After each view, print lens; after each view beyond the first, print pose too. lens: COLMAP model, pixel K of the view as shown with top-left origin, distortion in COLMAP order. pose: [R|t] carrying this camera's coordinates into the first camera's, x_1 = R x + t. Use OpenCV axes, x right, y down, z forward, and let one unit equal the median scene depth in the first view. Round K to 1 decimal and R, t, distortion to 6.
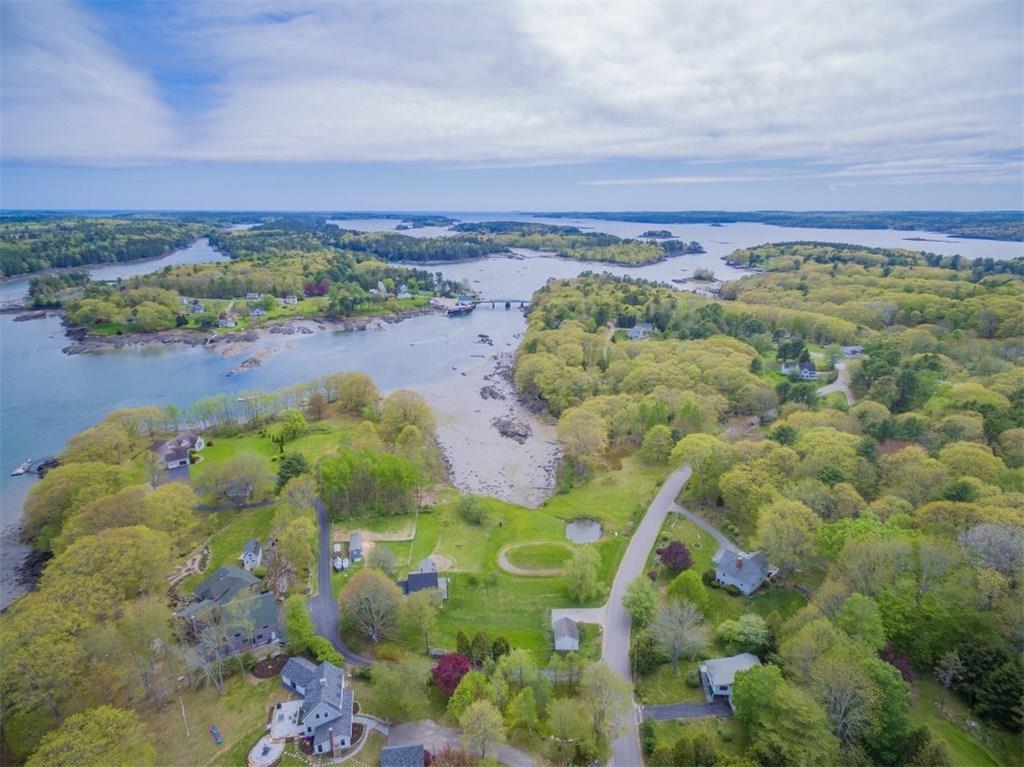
lens RADIAL K [[580.0, 0, 508.9], [0, 580.0, 382.5], [0, 0, 1]] dist [0.007334, -0.000330]
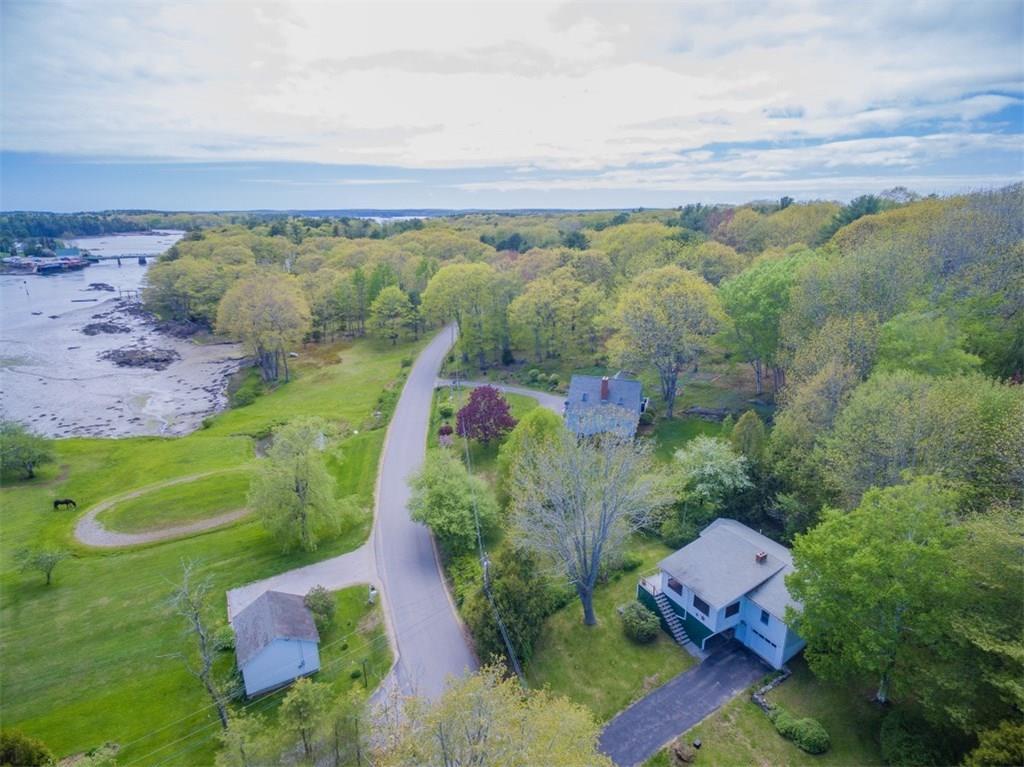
lens RADIAL K [[580.0, 0, 513.3], [0, 580.0, 378.8], [0, 0, 1]] dist [0.007334, -0.000330]
pose [[0.856724, -0.150153, 0.493436, 0.050456], [0.152553, 0.987651, 0.035674, 0.204864], [-0.492699, 0.044712, 0.869050, 0.440871]]
